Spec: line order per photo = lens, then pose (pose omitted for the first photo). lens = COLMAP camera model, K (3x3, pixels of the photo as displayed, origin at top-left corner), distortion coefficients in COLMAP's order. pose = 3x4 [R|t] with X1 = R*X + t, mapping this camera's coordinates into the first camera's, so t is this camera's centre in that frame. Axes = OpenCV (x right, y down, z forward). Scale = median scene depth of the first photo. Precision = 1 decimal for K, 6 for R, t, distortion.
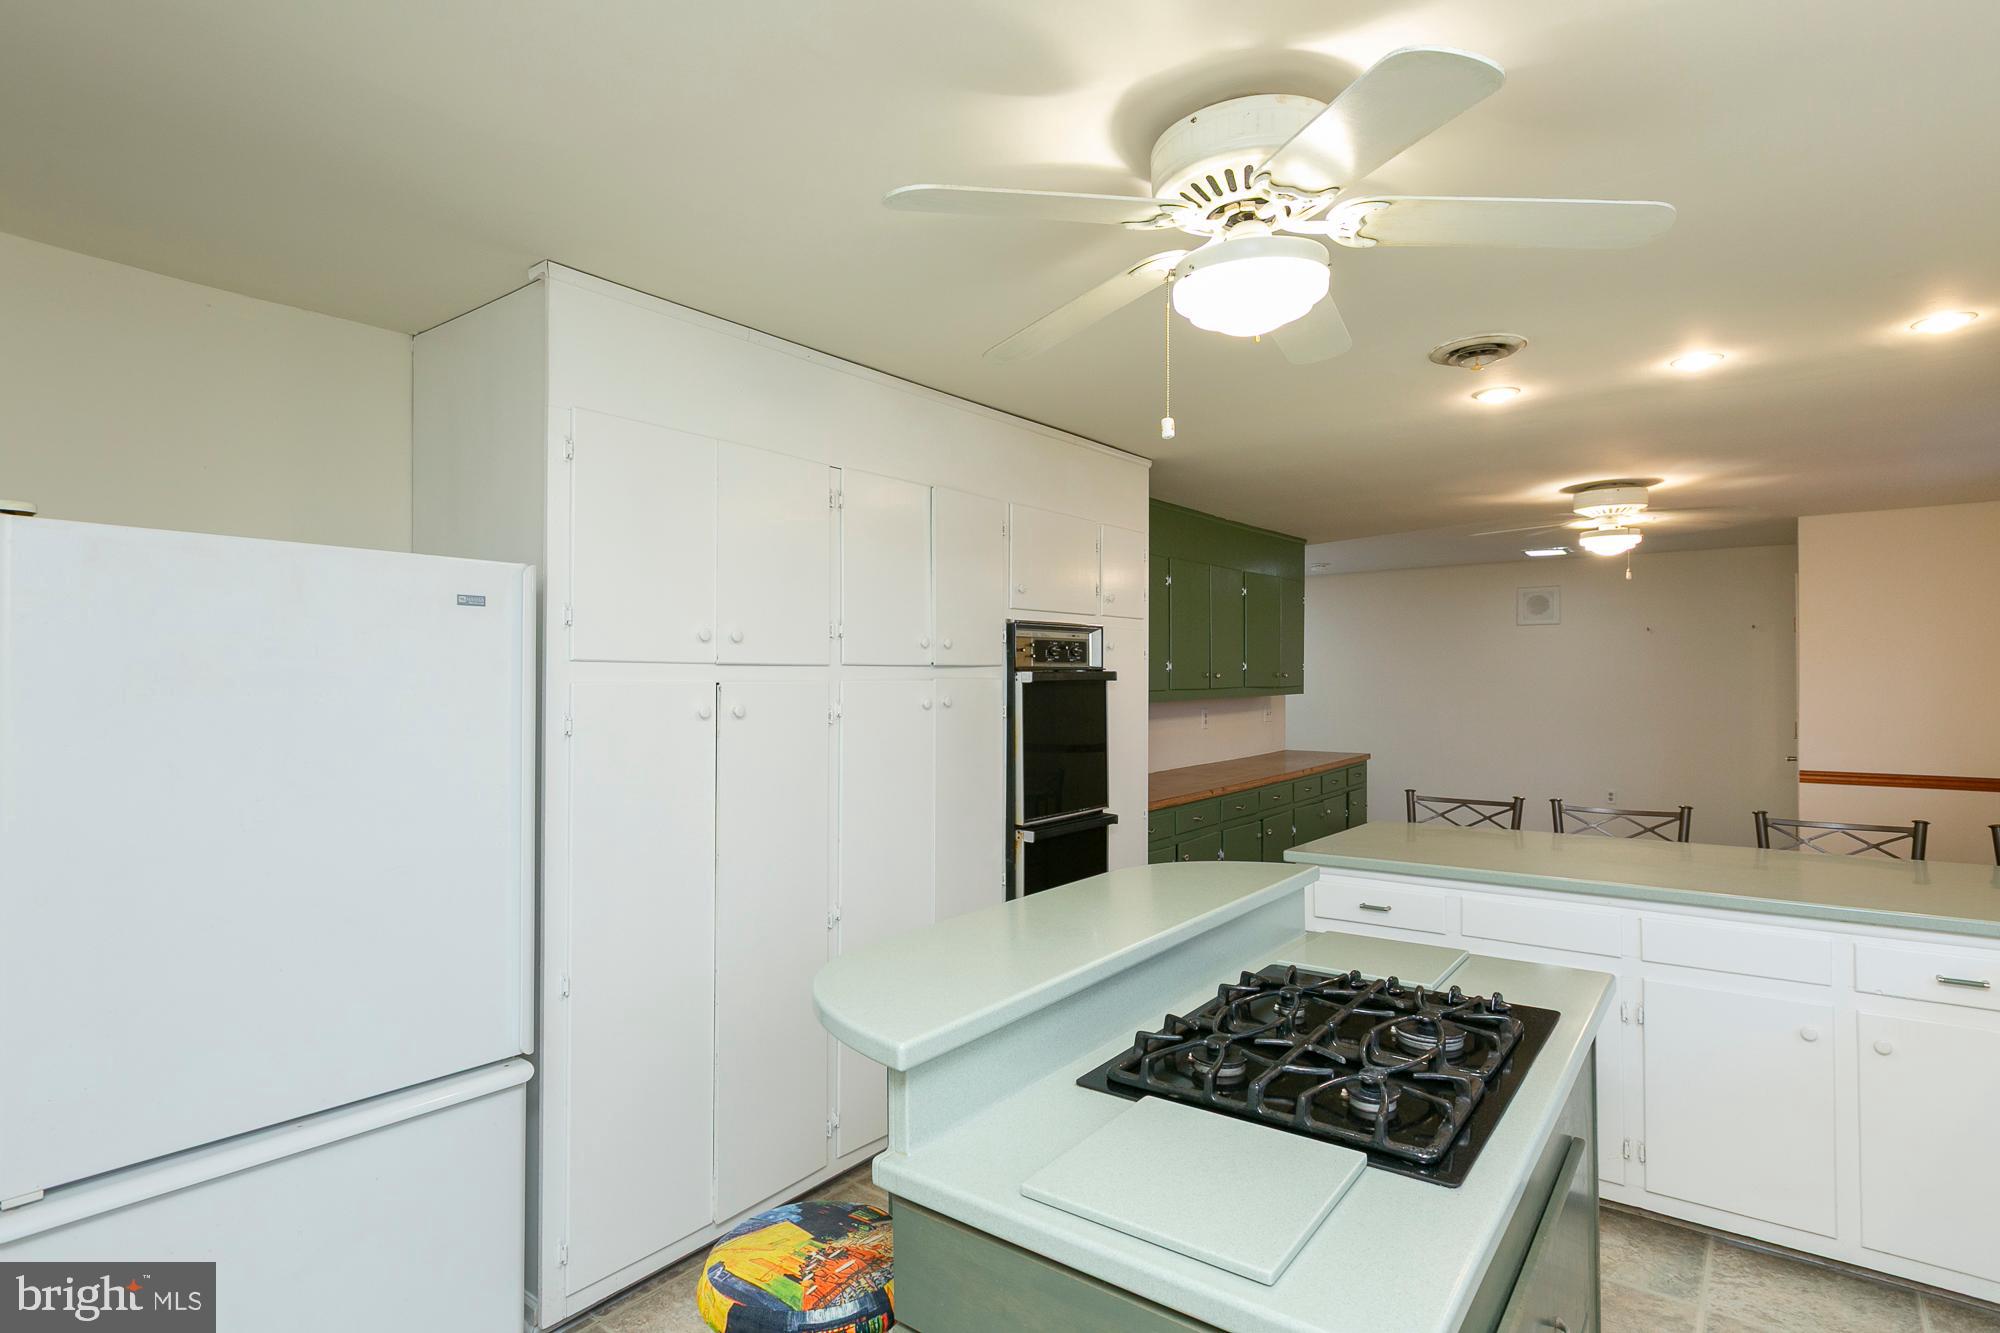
lens RADIAL K [[1004.8, 0, 1003.0], [0, 1004.8, 672.3], [0, 0, 1]] dist [-0.001773, -0.000289]
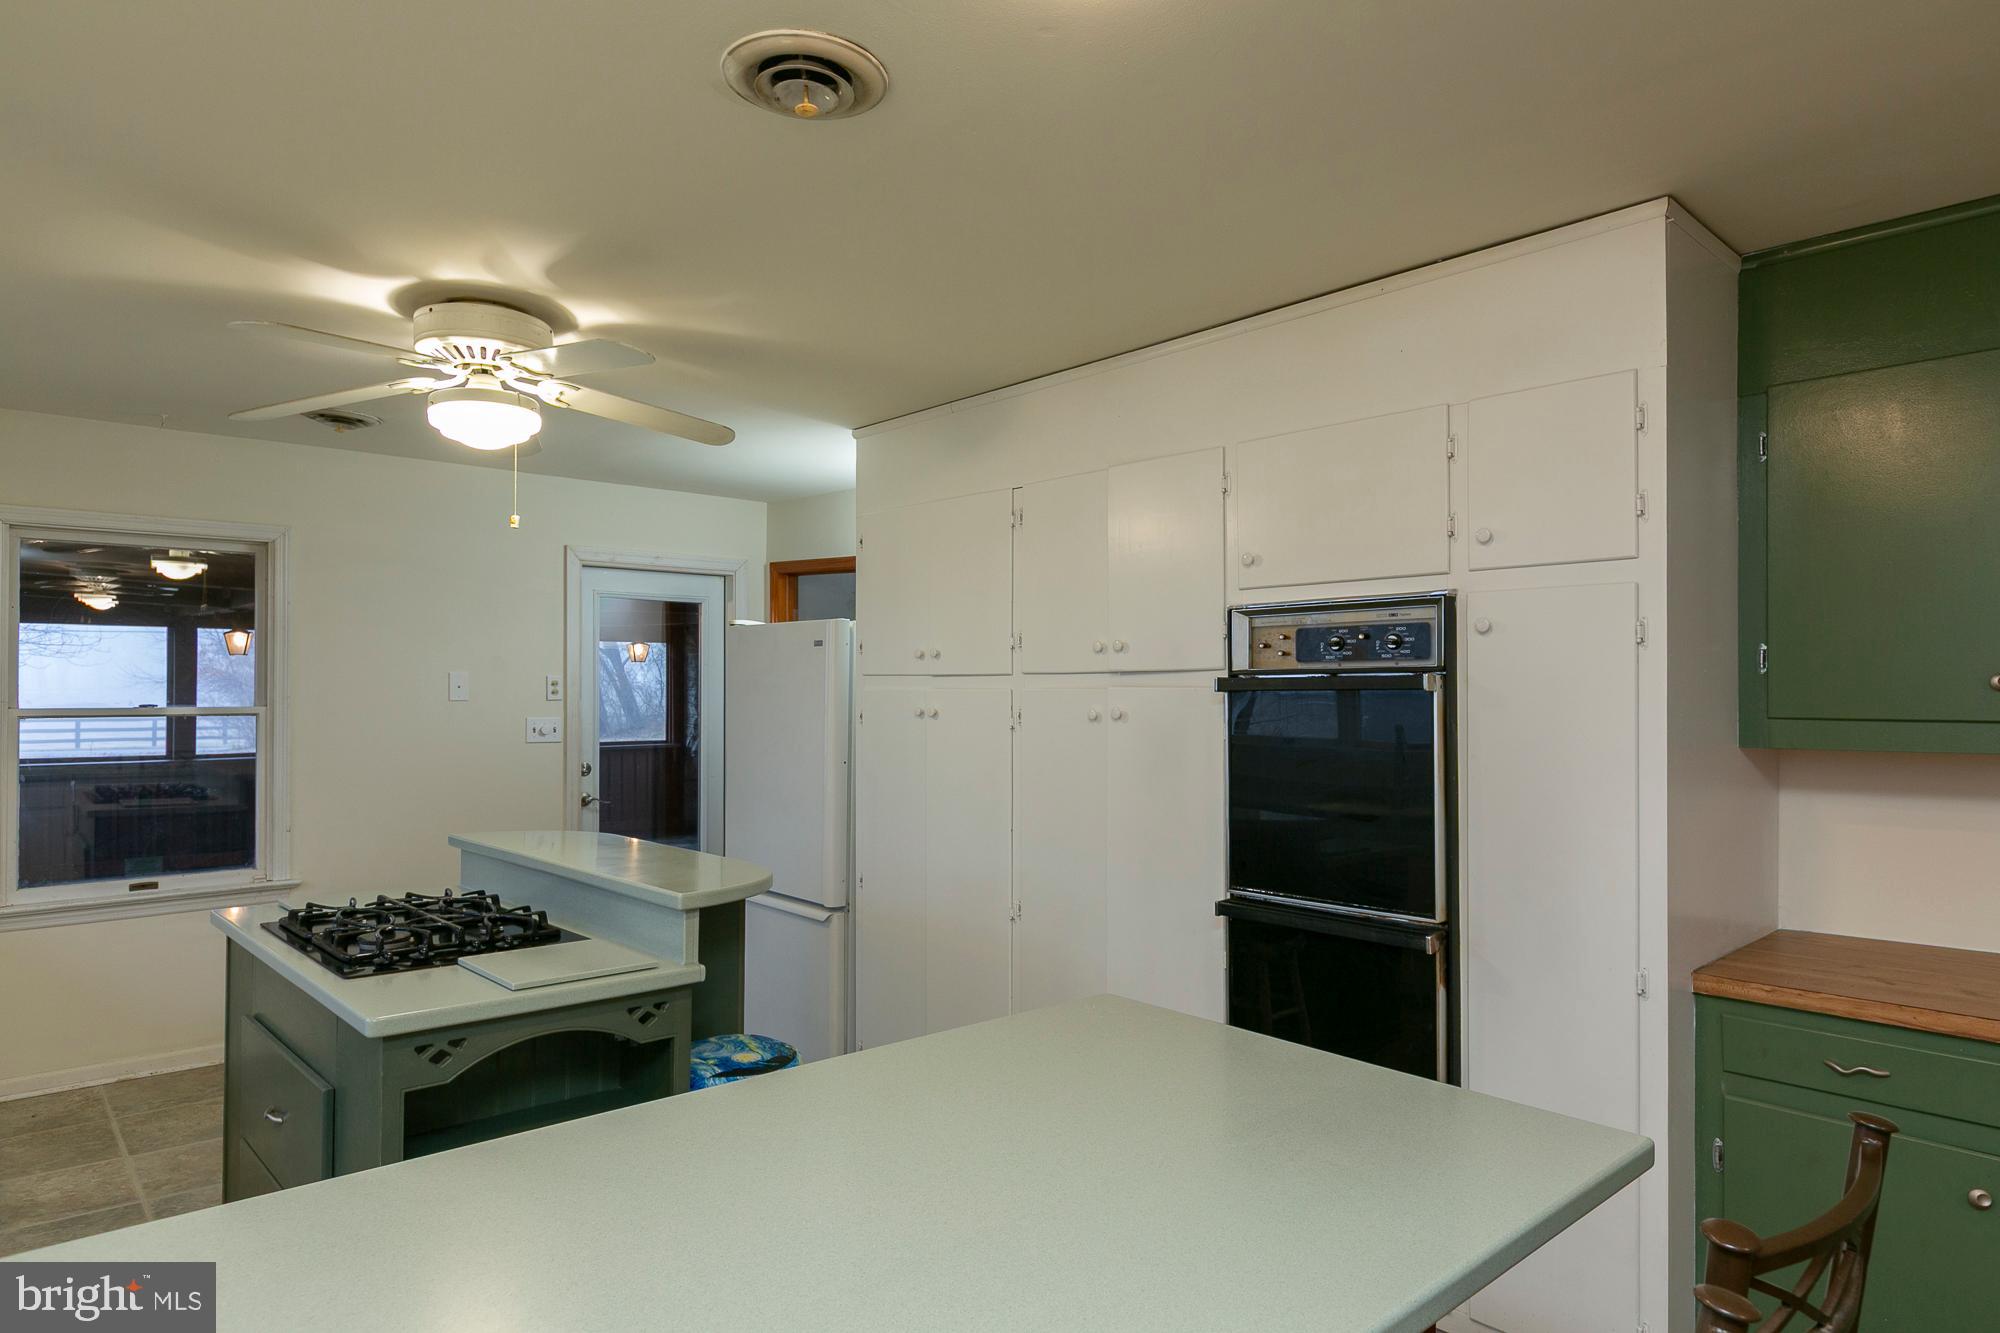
lens RADIAL K [[1171.8, 0, 1003.4], [0, 1171.8, 678.4], [0, 0, 1]] dist [-0.001132, -0.001742]
pose [[-0.166143, -0.009065, -0.986060, 0.866981], [0.003572, 0.999946, -0.009794, 0.007776], [0.986095, -0.005149, -0.166102, 0.974119]]
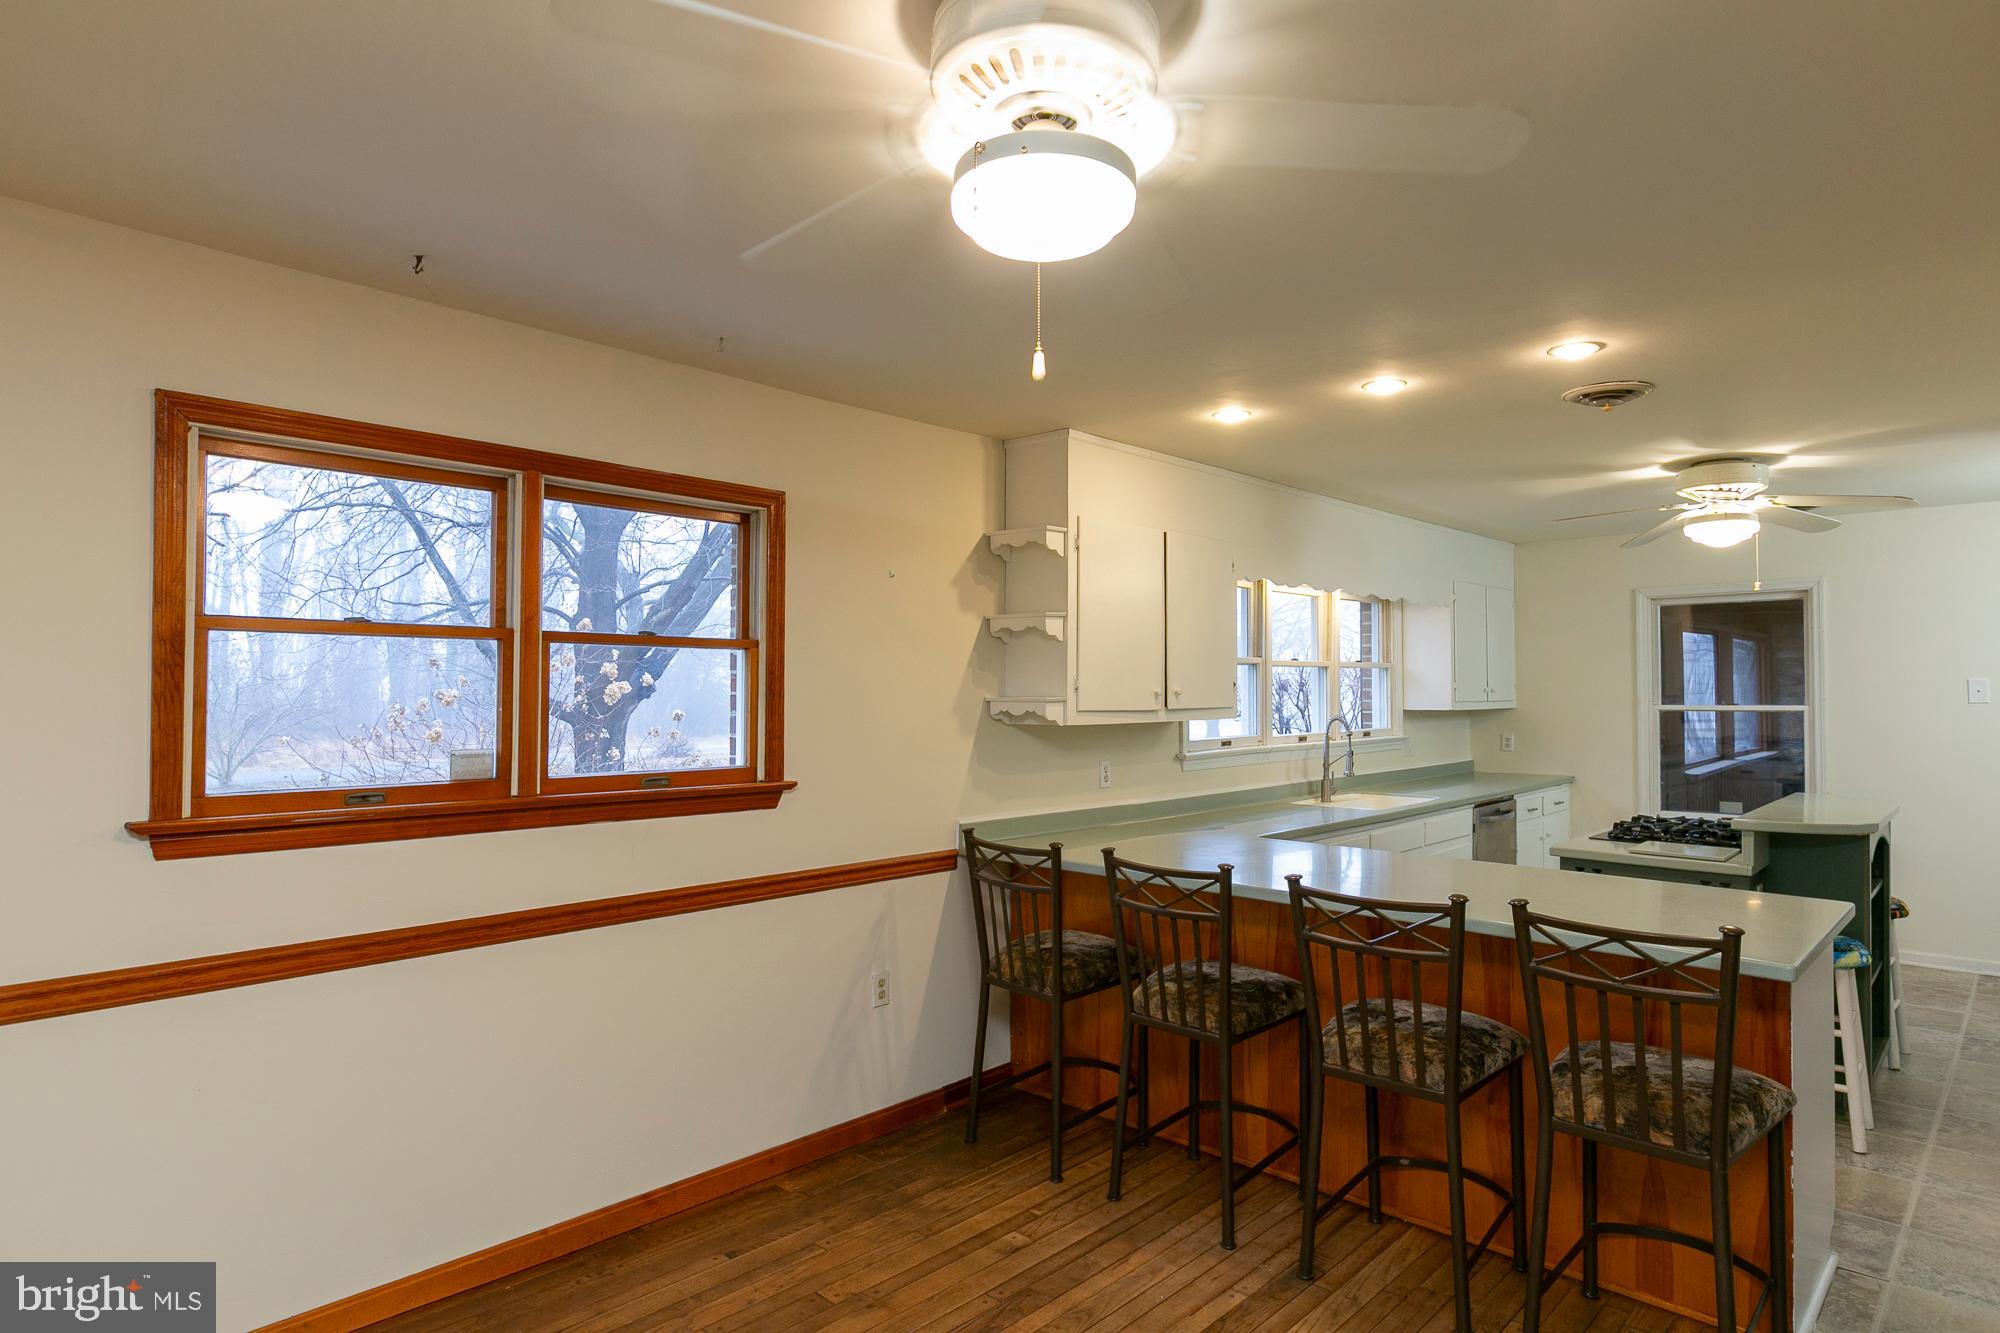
lens RADIAL K [[1127.1, 0, 999.4], [0, 1127.1, 660.6], [0, 0, 1]] dist [0.003828, -0.003488]
pose [[-0.995970, 0.004429, 0.089580, 0.826077], [0.001509, 0.999466, -0.032628, 0.008188], [-0.089677, -0.032361, -0.995445, 1.840757]]
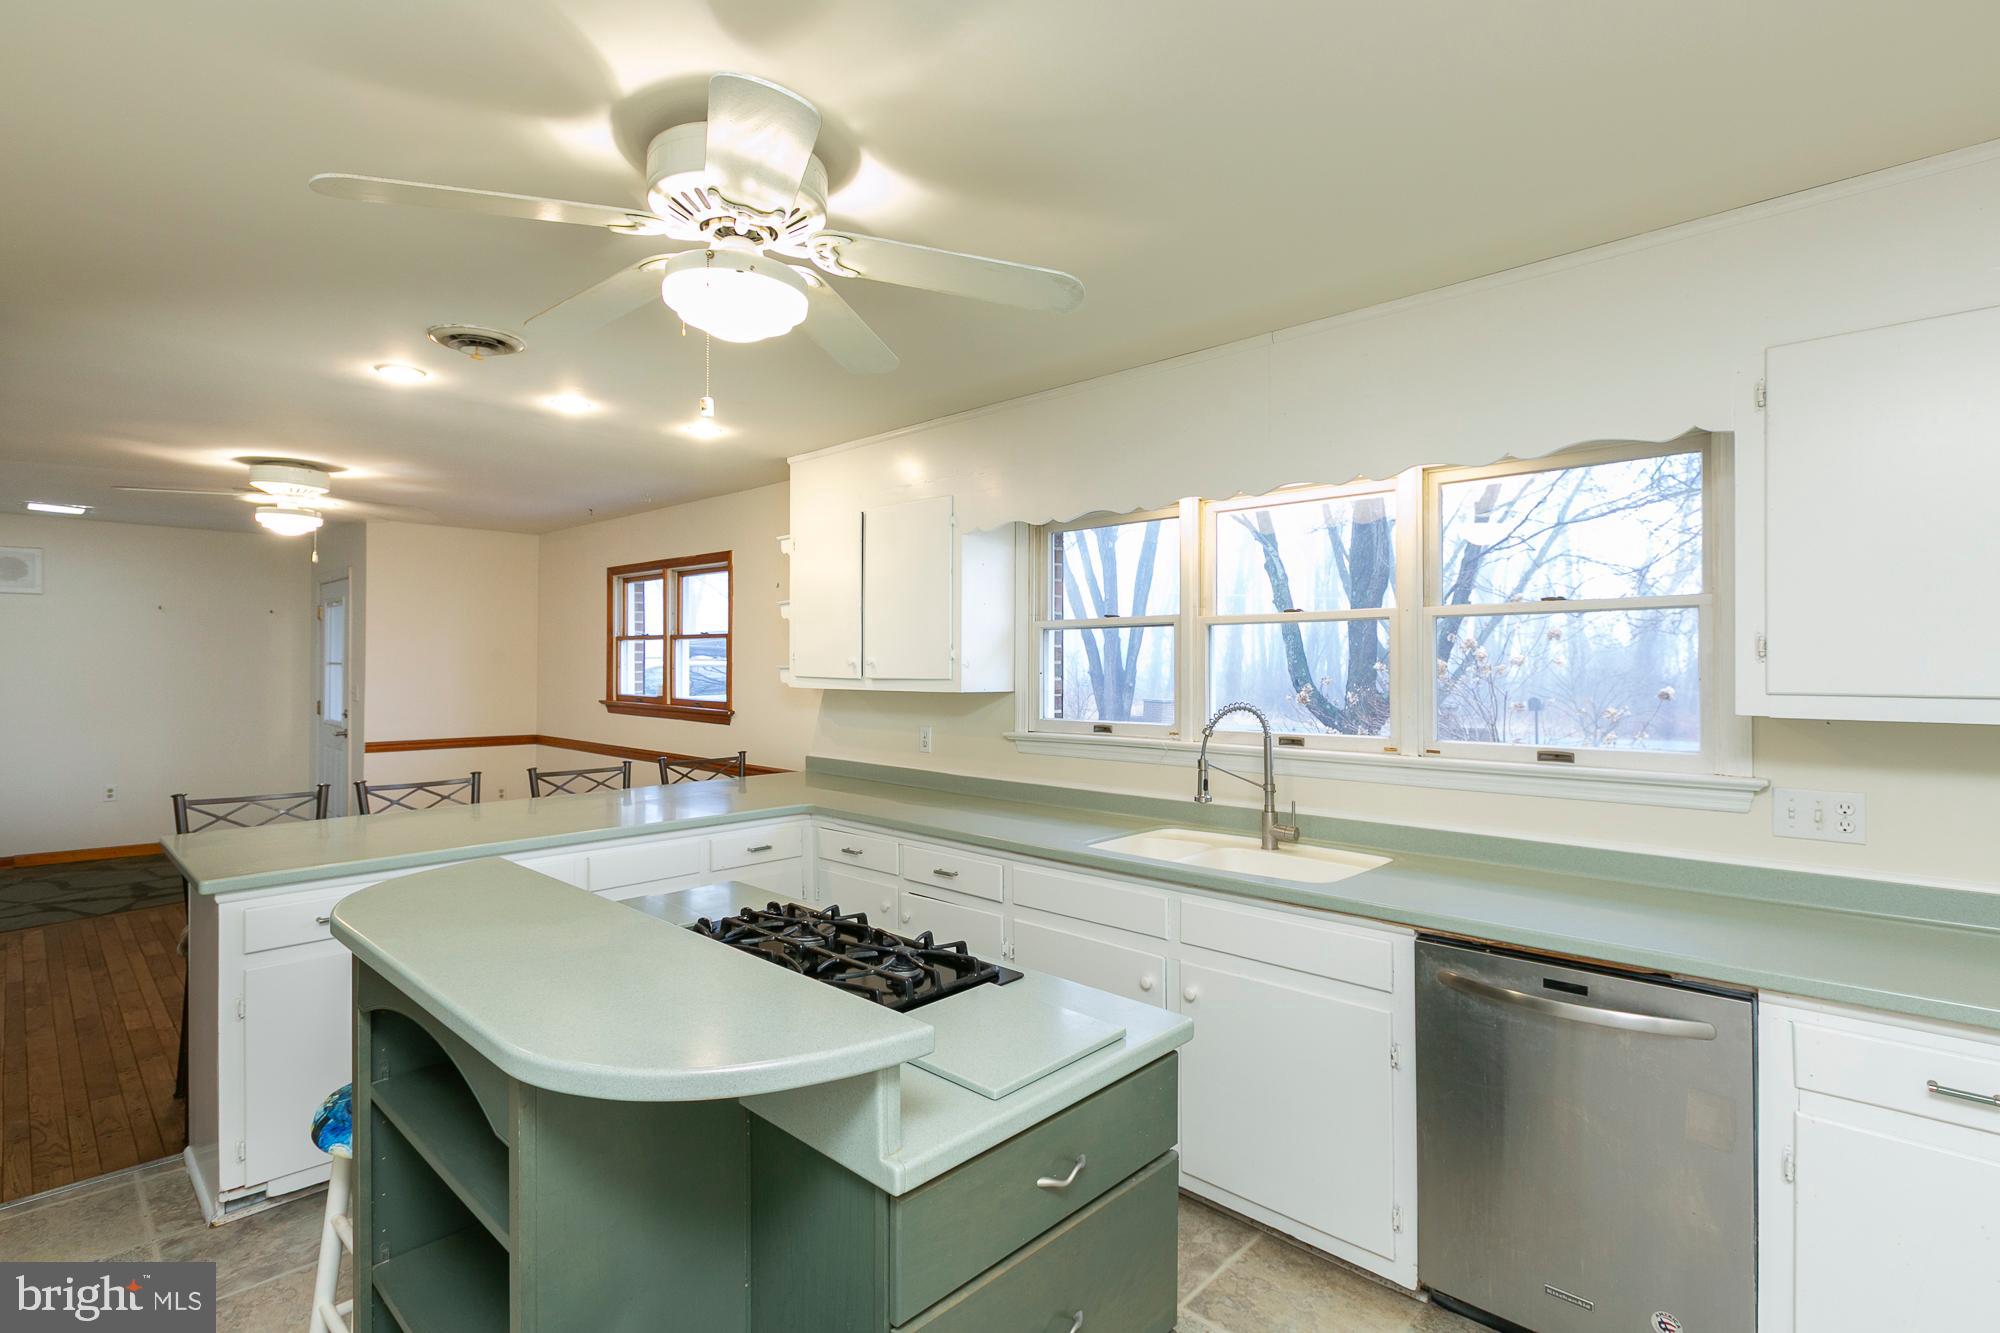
lens RADIAL K [[963.0, 0, 1006.1], [0, 963.0, 656.1], [0, 0, 1]] dist [-0.002592, -0.001444]
pose [[0.101369, 0.010518, 0.994793, -0.362341], [-0.010813, 0.999897, -0.009470, 0.004651], [-0.994790, -0.009797, 0.101473, 0.289415]]
